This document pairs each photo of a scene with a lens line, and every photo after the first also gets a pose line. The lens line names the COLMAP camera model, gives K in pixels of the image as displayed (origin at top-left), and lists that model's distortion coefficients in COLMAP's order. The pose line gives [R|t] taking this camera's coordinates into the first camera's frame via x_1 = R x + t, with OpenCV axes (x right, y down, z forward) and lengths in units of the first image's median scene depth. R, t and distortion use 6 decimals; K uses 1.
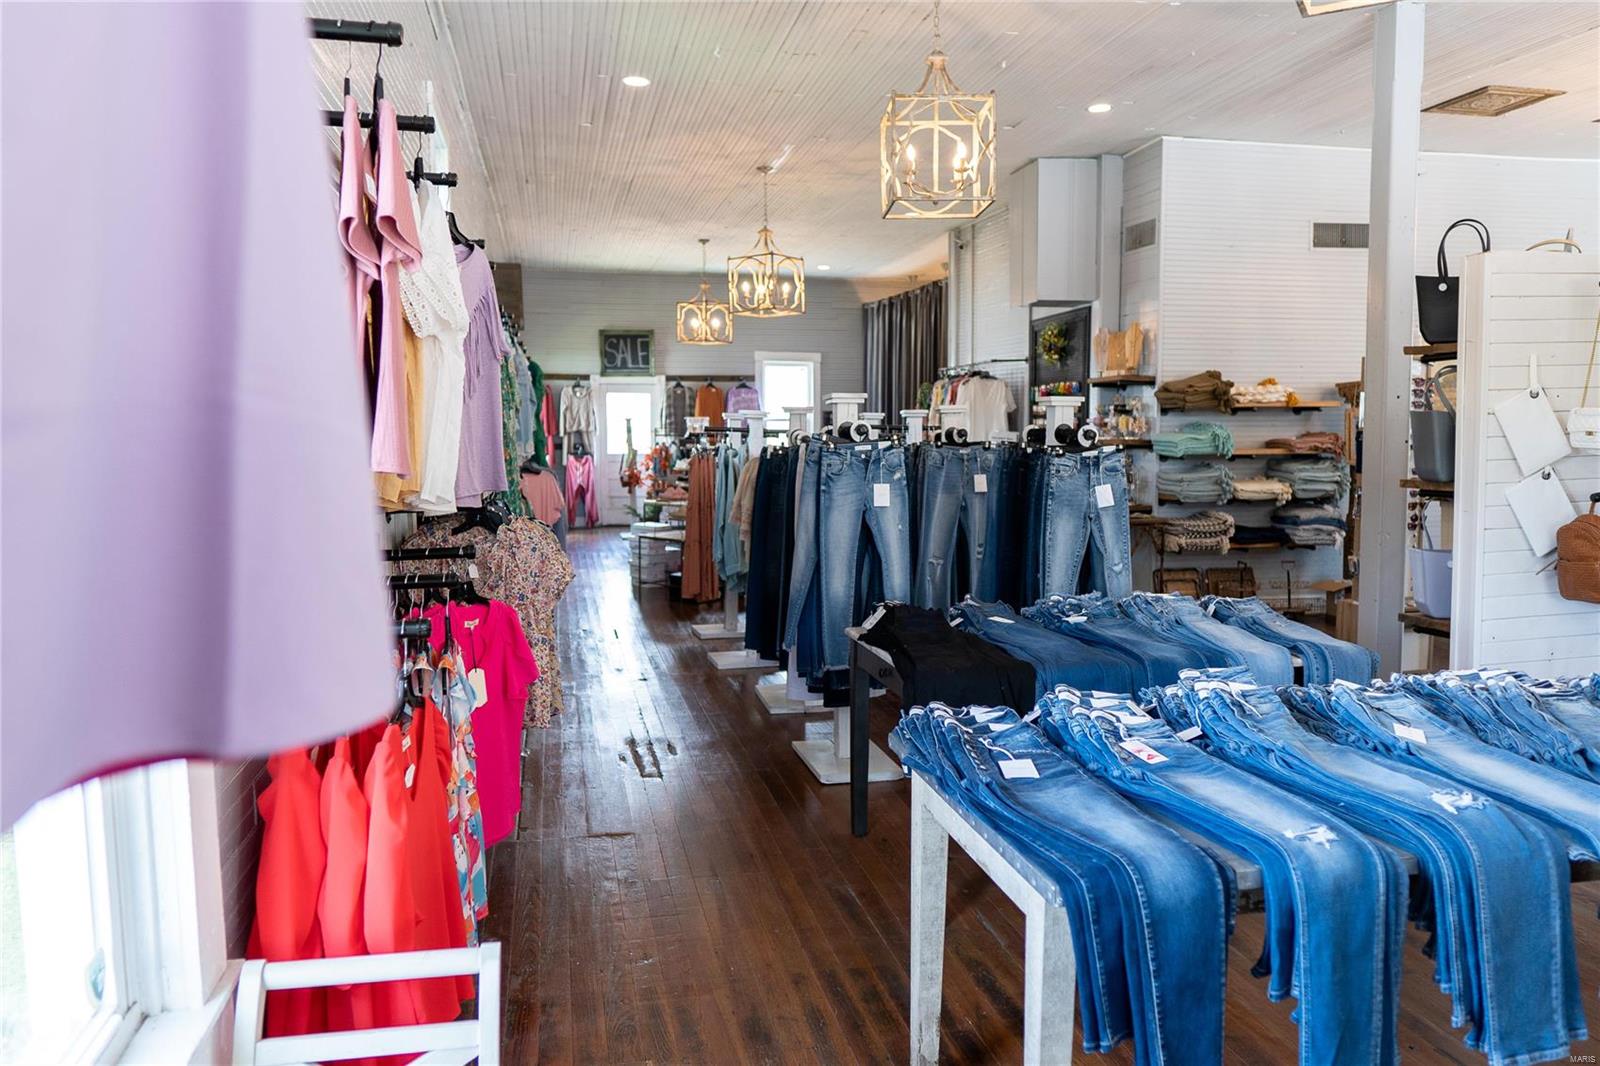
lens RADIAL K [[1113.9, 0, 800.0], [0, 1113.9, 533.0], [0, 0, 1]] dist [0.002863, -0.009094]
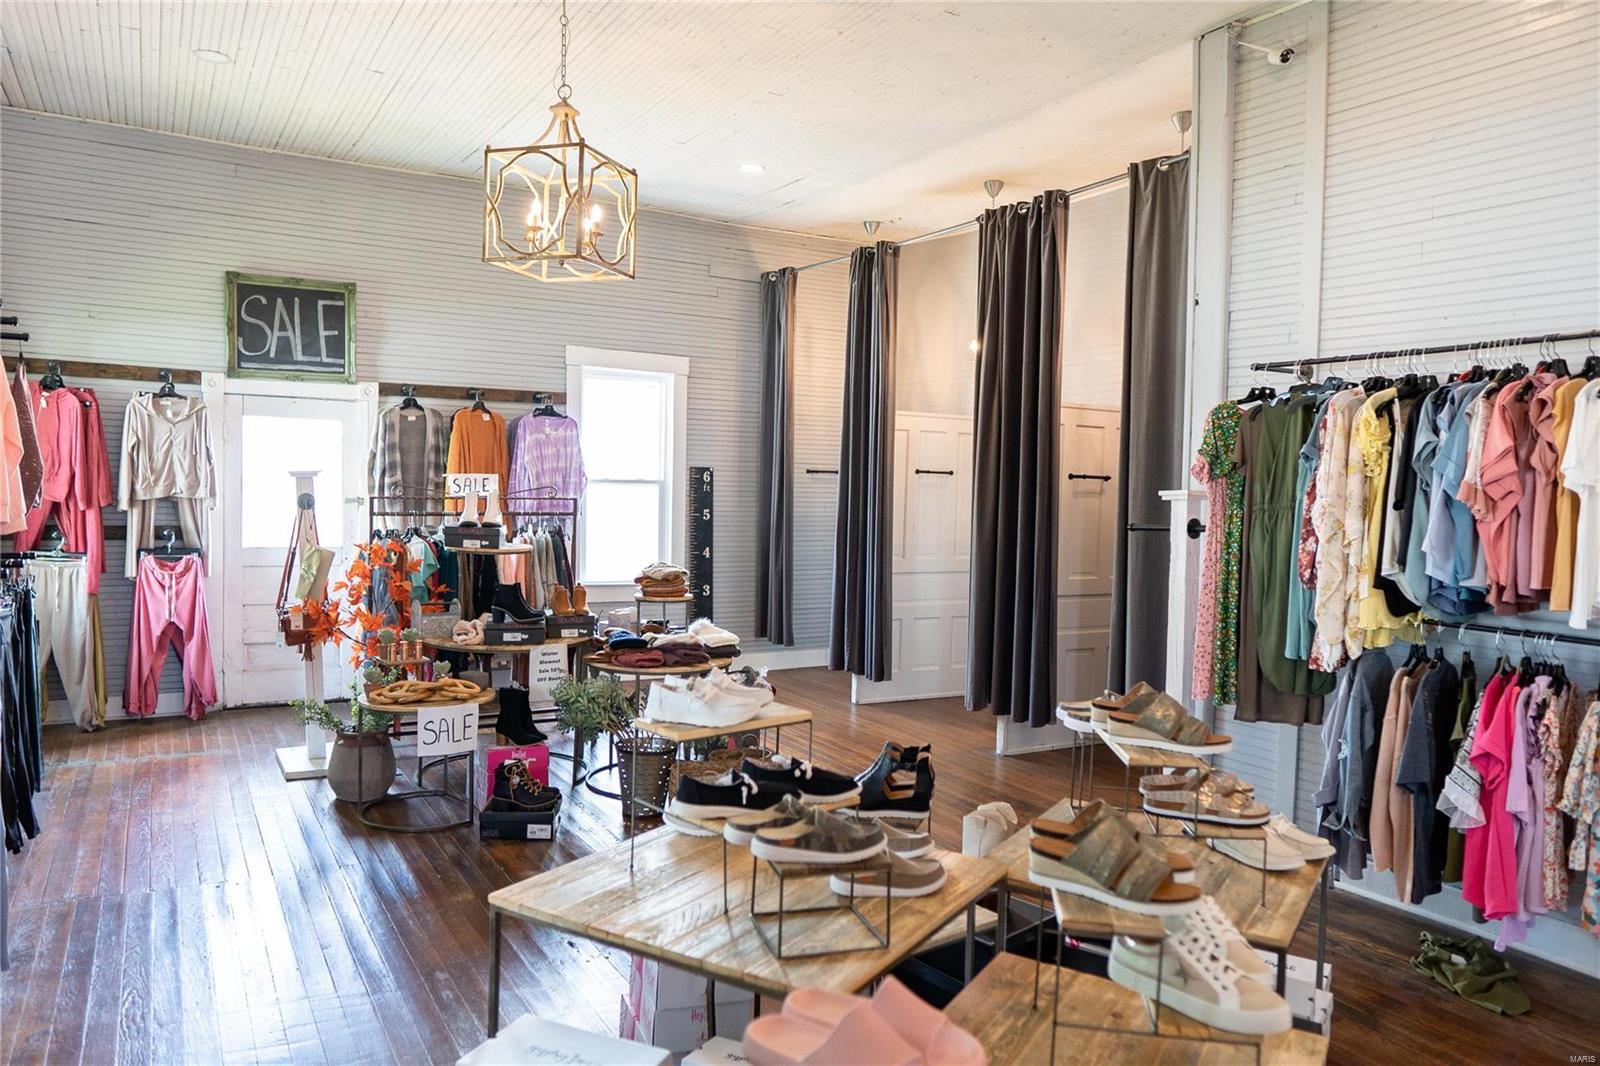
lens RADIAL K [[1088.2, 0, 800.0], [0, 1088.2, 533.0], [0, 0, 1]] dist [-0.001315, -0.003183]
pose [[0.949252, 0.007137, 0.314436, -0.097828], [0.008566, 0.998785, -0.048531, -0.054948], [-0.314400, 0.048762, 0.948037, 0.518658]]
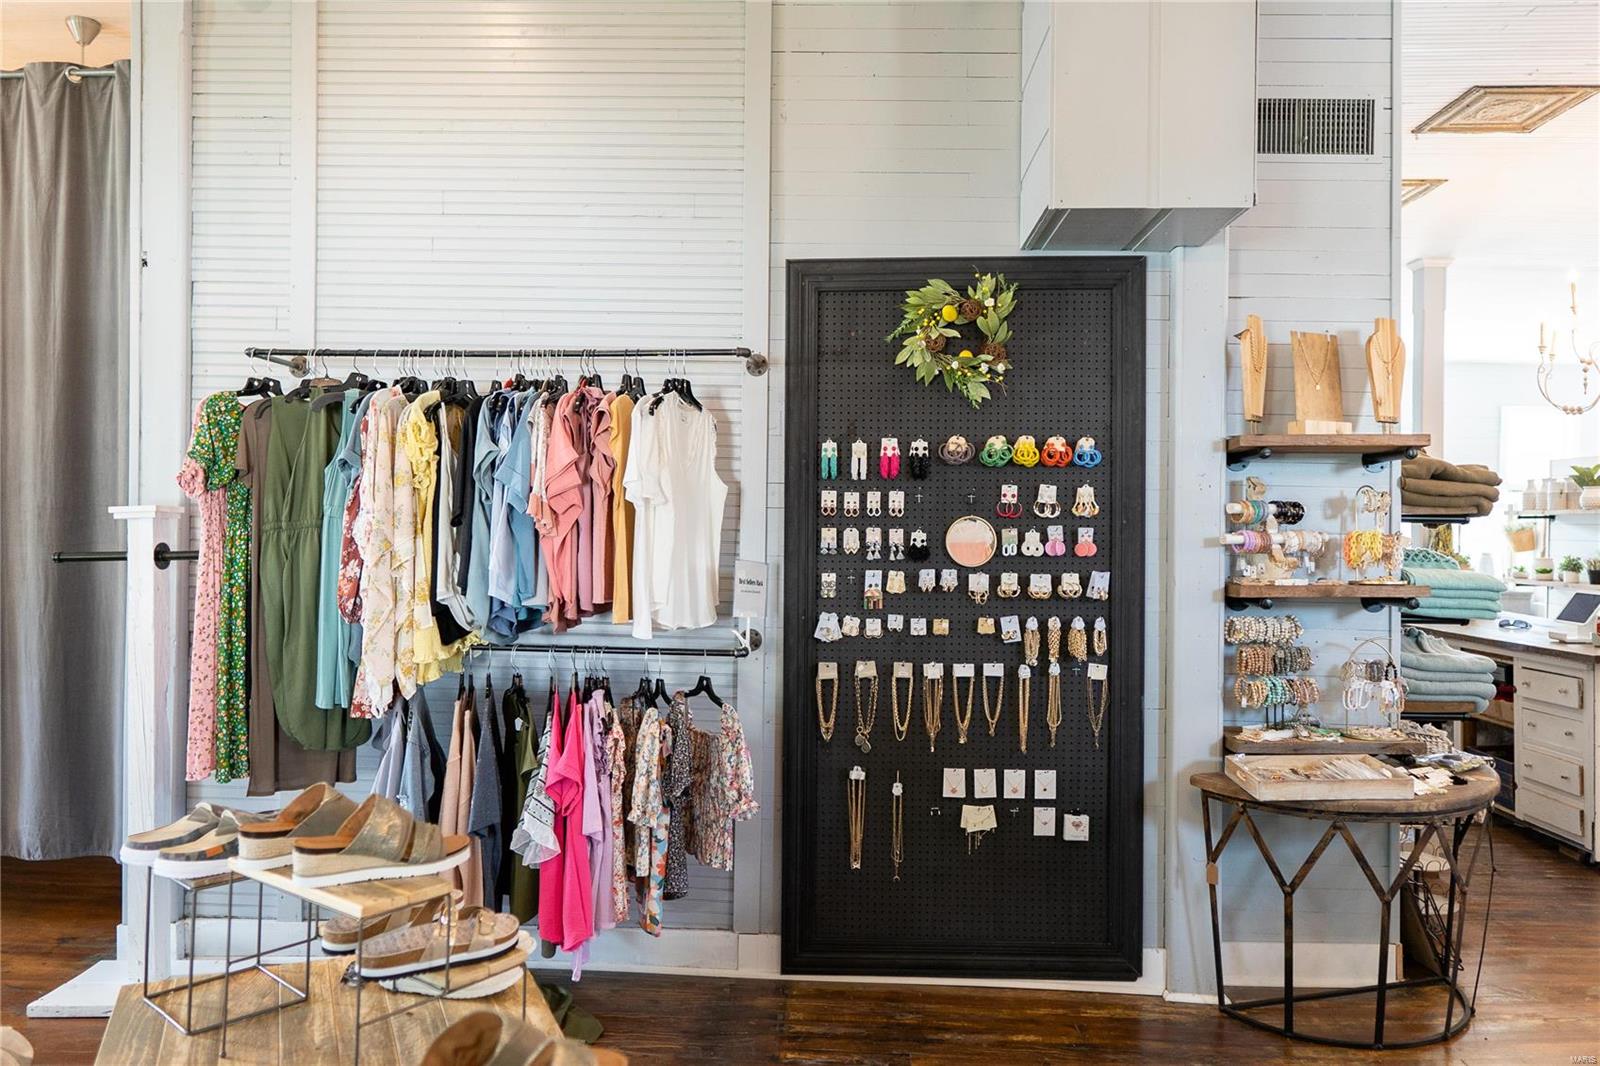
lens RADIAL K [[1113.9, 0, 800.0], [0, 1113.9, 533.0], [0, 0, 1]] dist [0.002863, -0.009094]
pose [[0.251624, 0.001274, 0.967824, -0.093746], [0.080251, 0.996528, -0.022176, -0.058582], [-0.964492, 0.083249, 0.250648, 0.579333]]
